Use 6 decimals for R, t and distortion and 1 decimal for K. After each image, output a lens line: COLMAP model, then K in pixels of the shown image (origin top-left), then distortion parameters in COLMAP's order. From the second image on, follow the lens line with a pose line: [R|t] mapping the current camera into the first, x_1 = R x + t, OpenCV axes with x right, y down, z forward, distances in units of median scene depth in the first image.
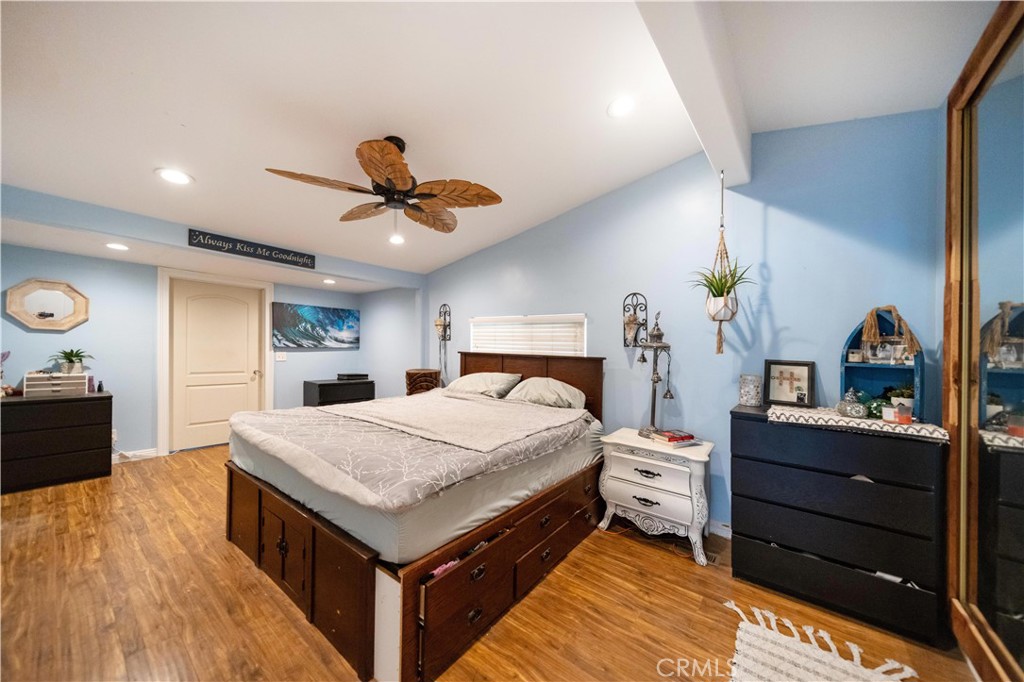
lens RADIAL K [[358.9, 0, 515.3], [0, 358.9, 345.9], [0, 0, 1]] dist [-0.001061, -0.000015]
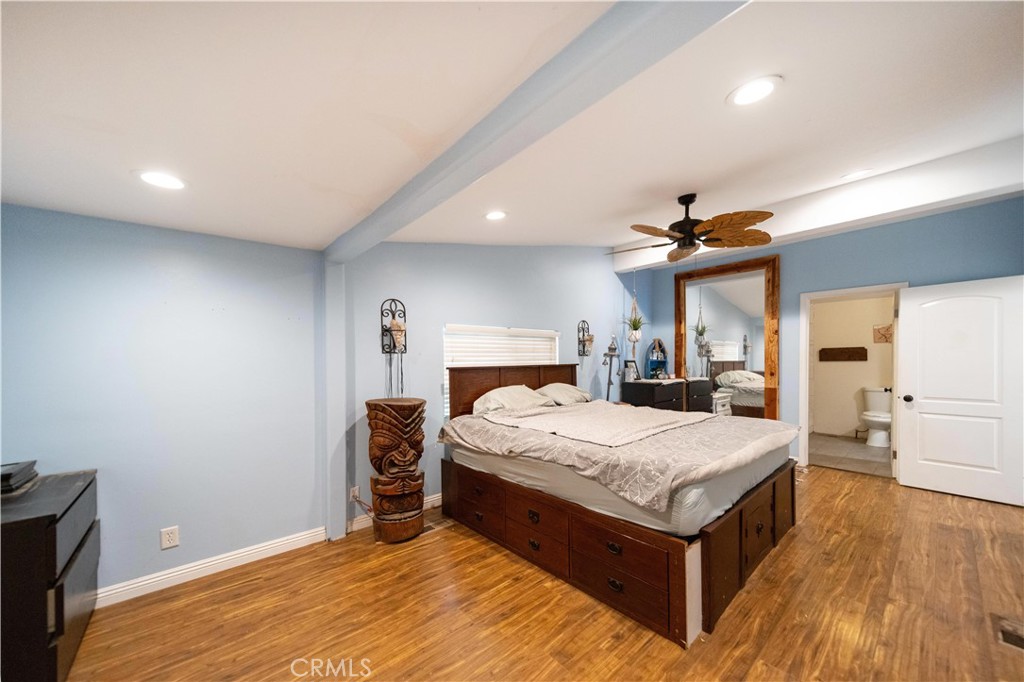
lens RADIAL K [[374.2, 0, 512.4], [0, 374.2, 356.3], [0, 0, 1]] dist [0.024388, 0.000045]
pose [[0.189169, -0.034839, 0.981326, -1.187682], [0.001590, 0.999380, 0.035174, -0.047285], [-0.981943, -0.005093, 0.189107, 0.910898]]
